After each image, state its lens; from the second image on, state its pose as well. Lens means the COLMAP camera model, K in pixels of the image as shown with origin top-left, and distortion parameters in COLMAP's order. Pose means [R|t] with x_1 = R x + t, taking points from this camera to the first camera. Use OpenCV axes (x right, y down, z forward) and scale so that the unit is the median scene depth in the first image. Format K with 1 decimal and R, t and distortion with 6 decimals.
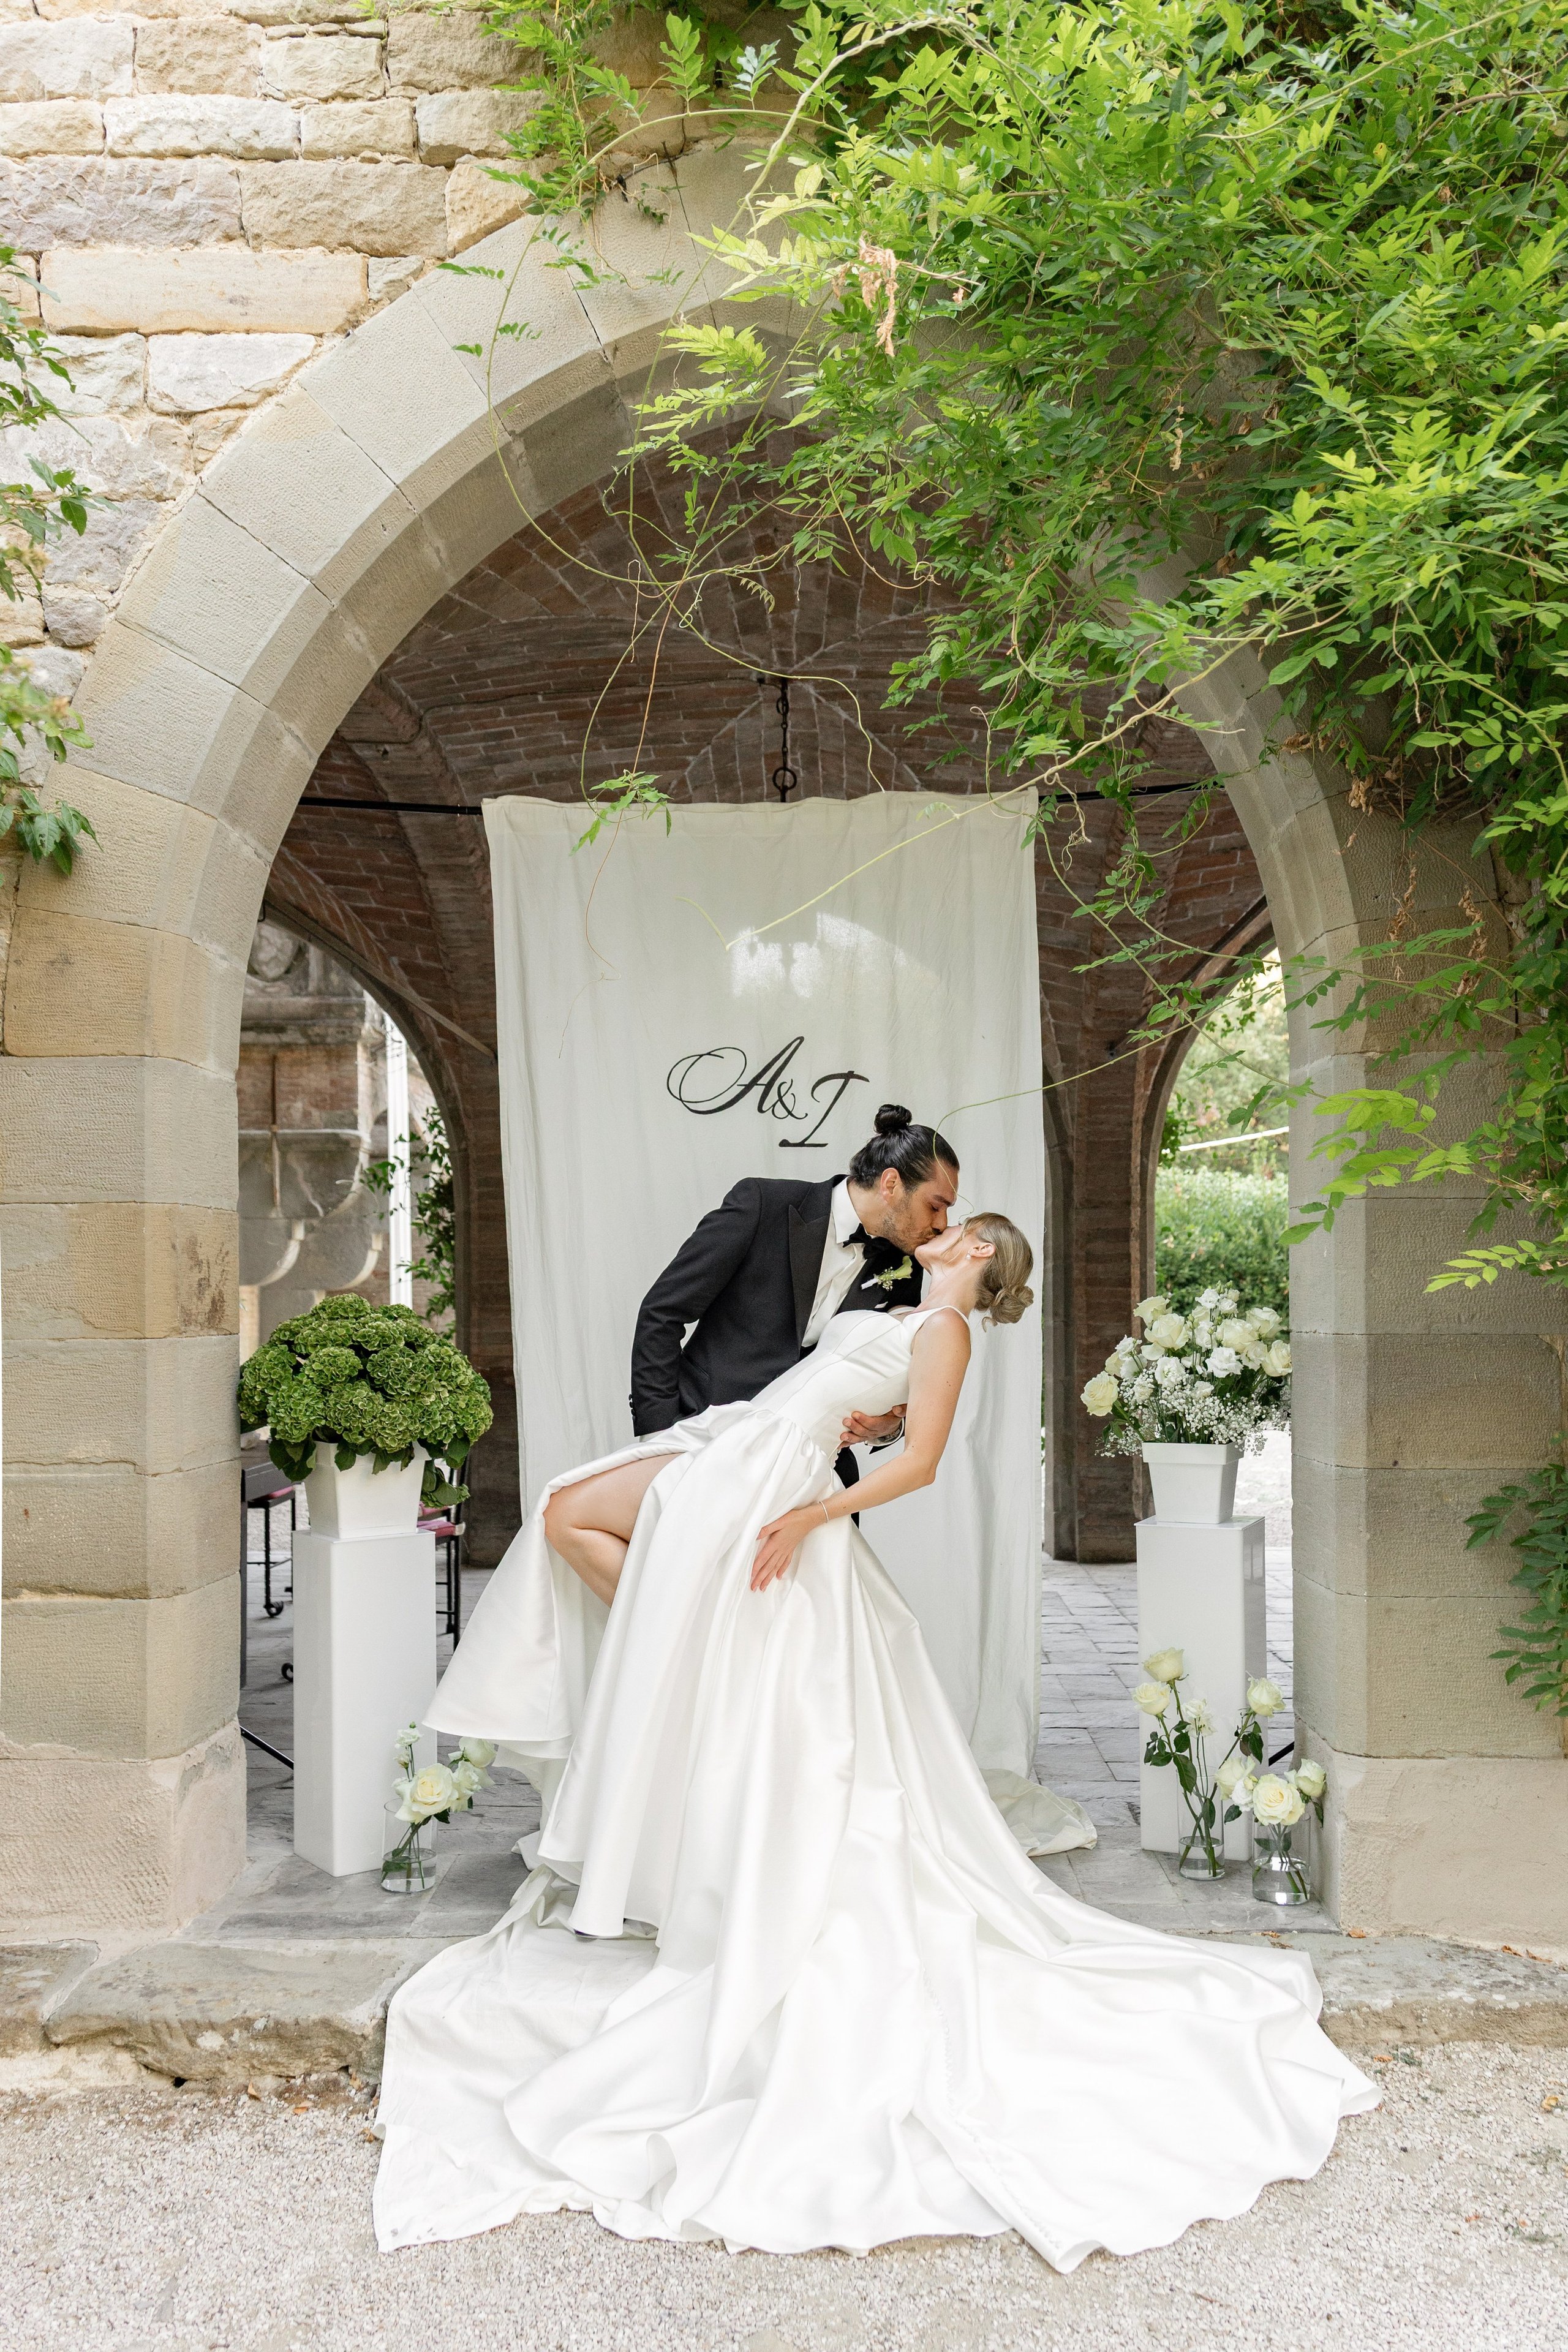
lens RADIAL K [[2415.0, 0, 955.9], [0, 2415.0, 1391.1], [0, 0, 1]] dist [0.037481, 0.009059]
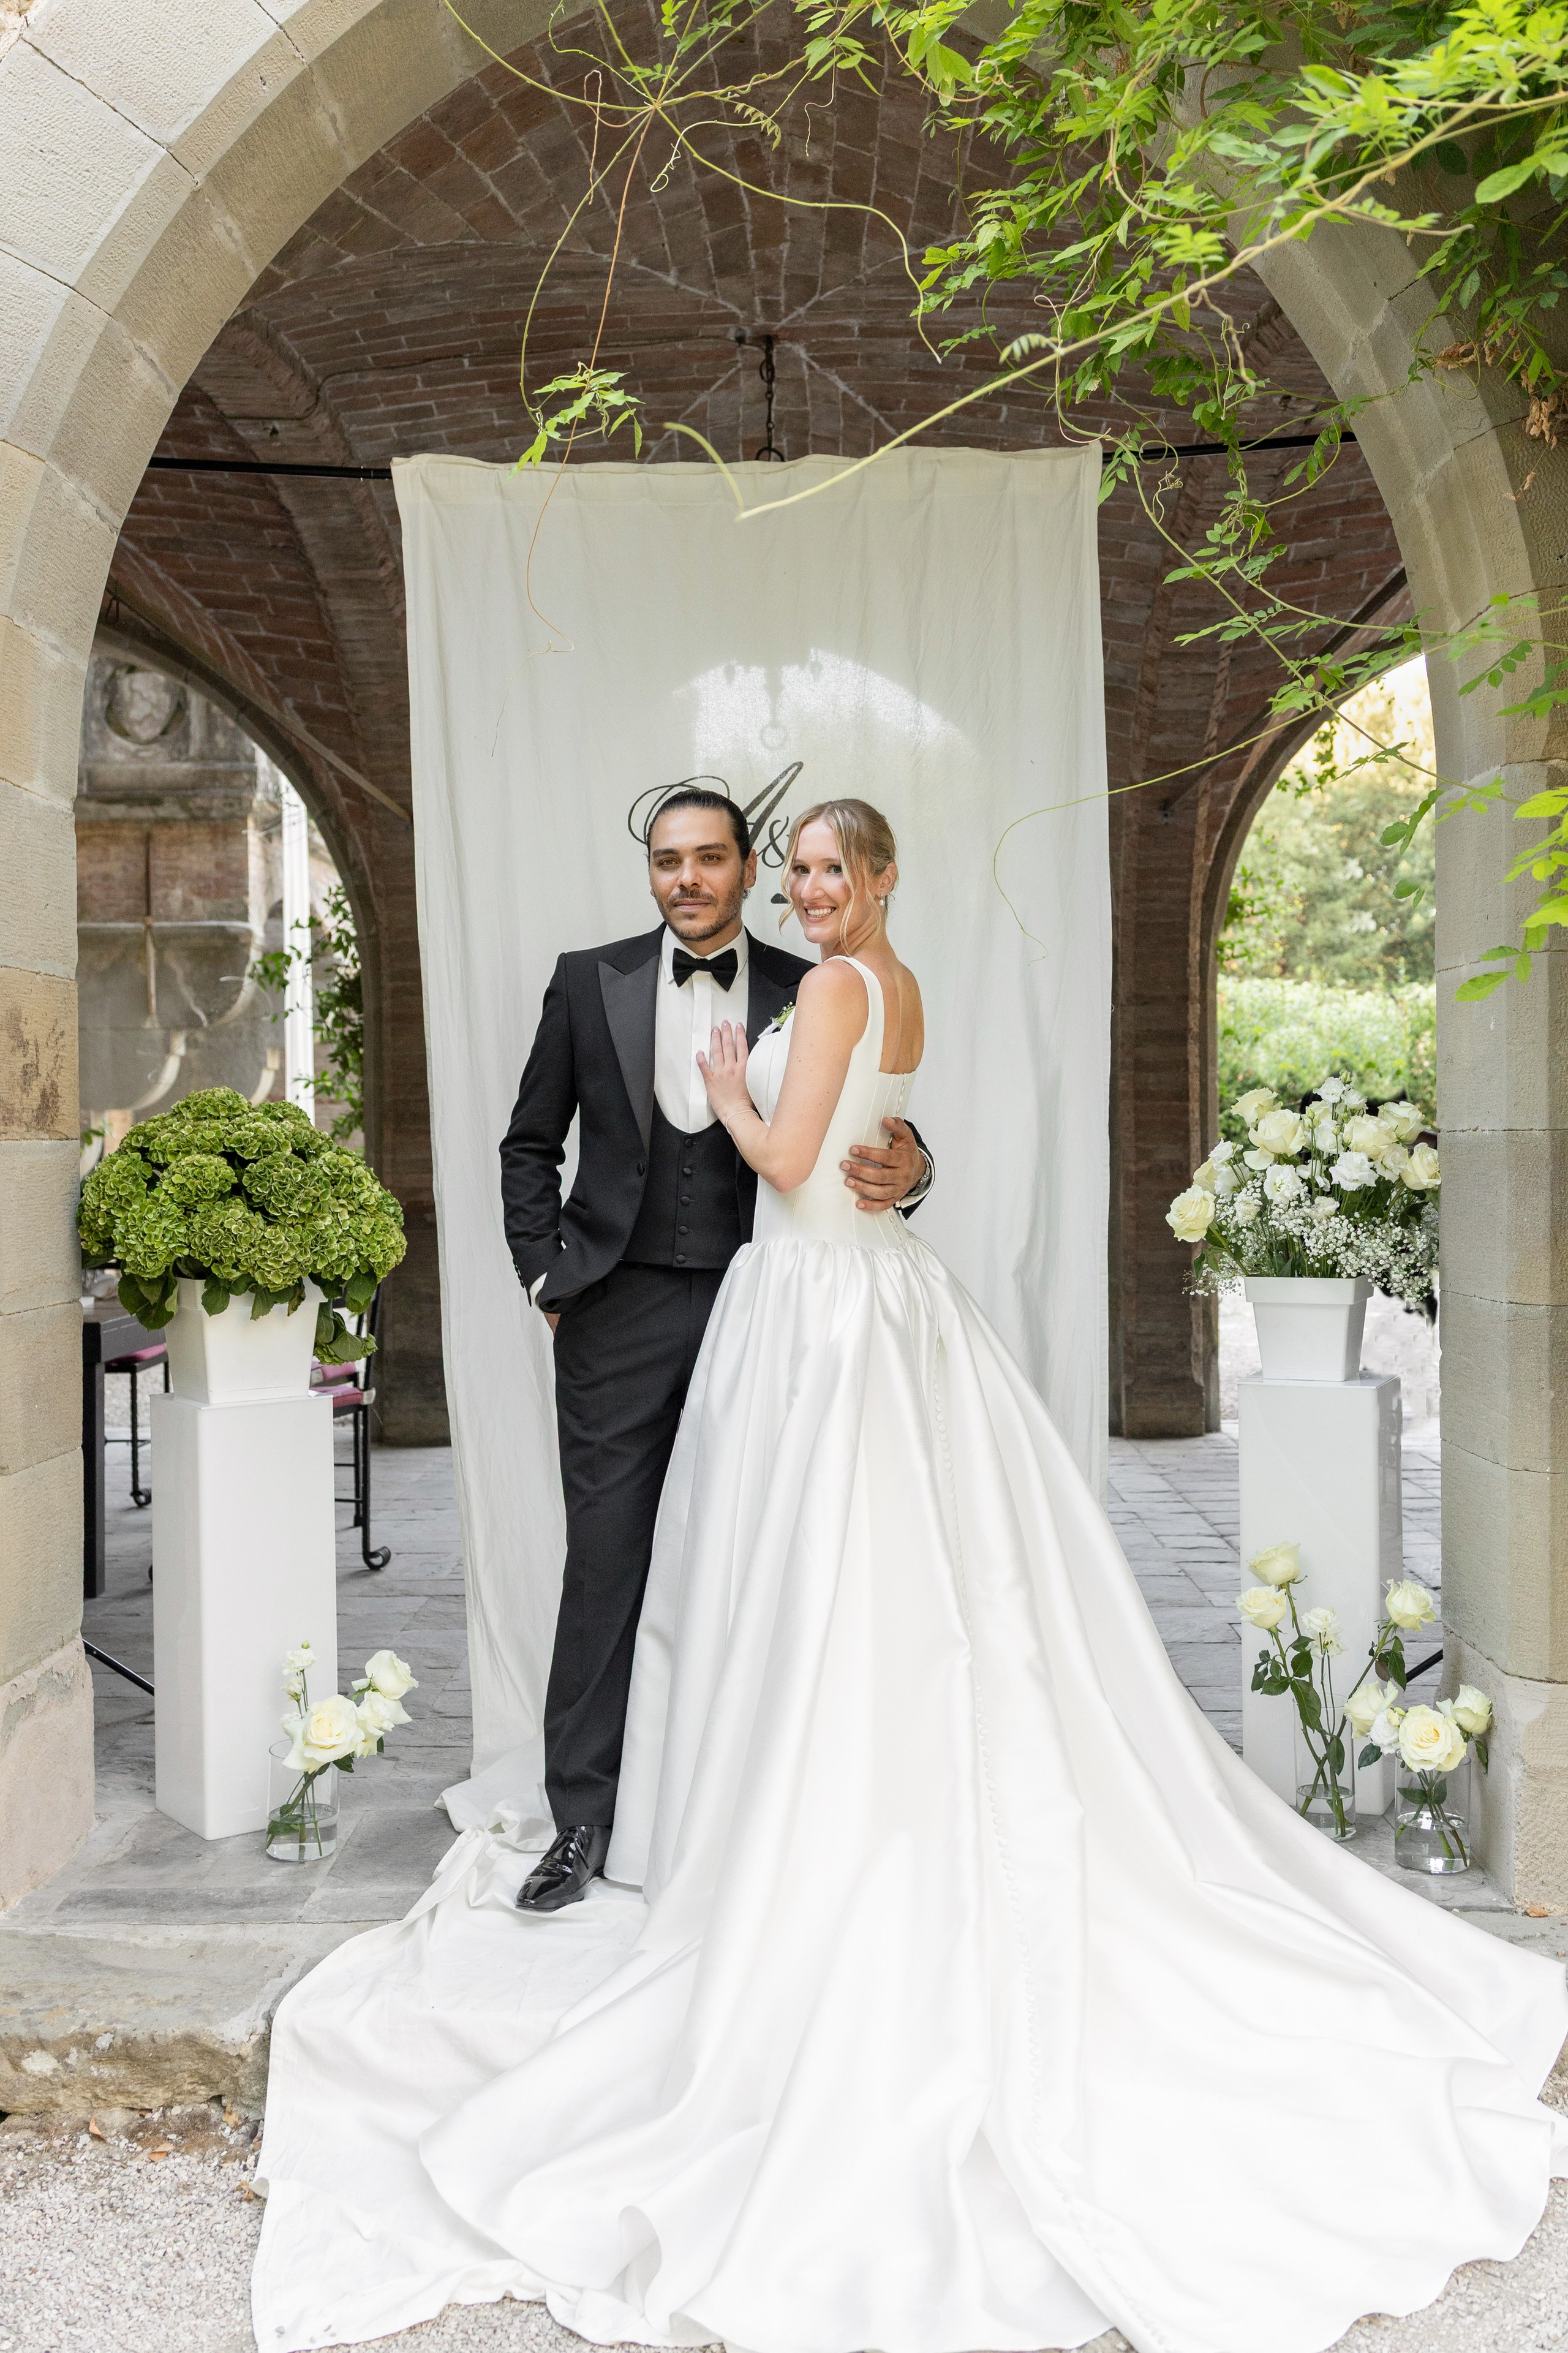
lens RADIAL K [[2345.8, 0, 875.1], [0, 2345.8, 1301.6], [0, 0, 1]] dist [-0.011005, -0.000975]
pose [[0.999992, -0.004012, 0.000881, -0.042866], [0.004009, 0.999986, 0.003580, 0.026562], [-0.000895, -0.003577, 0.999993, 0.253052]]
